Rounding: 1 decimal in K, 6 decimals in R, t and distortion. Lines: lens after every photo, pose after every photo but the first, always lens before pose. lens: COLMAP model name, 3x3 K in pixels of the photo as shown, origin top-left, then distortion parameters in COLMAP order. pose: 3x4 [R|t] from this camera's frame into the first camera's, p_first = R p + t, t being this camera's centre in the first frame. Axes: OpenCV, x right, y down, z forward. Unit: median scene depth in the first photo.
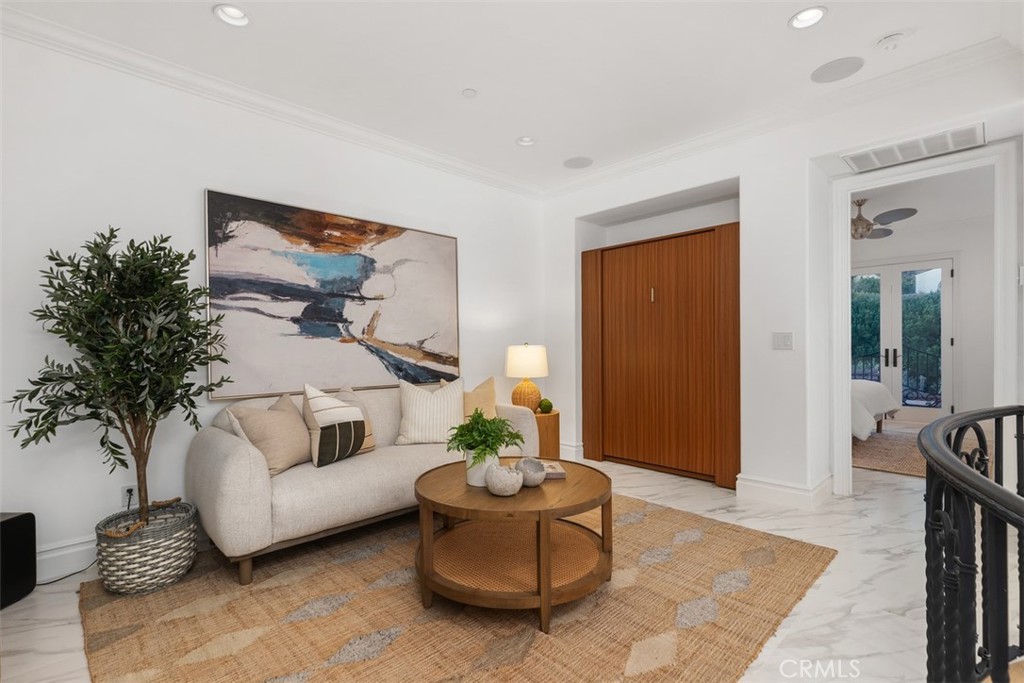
lens RADIAL K [[465.2, 0, 513.8], [0, 465.2, 345.9], [0, 0, 1]] dist [0.012335, -0.003899]
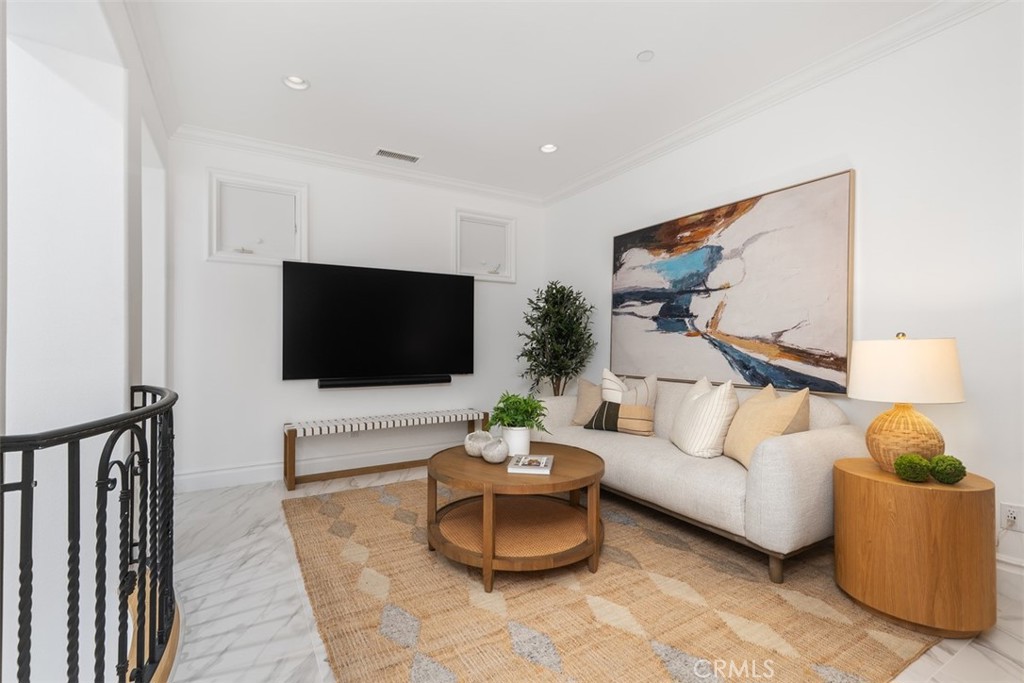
lens RADIAL K [[465.2, 0, 512.9], [0, 465.2, 341.0], [0, 0, 1]] dist [0.012335, -0.003899]
pose [[-0.223143, -0.000803, -0.974785, 0.722849], [0.000740, 0.999999, -0.000994, 0.003513], [0.974785, -0.000943, -0.223143, 0.827993]]
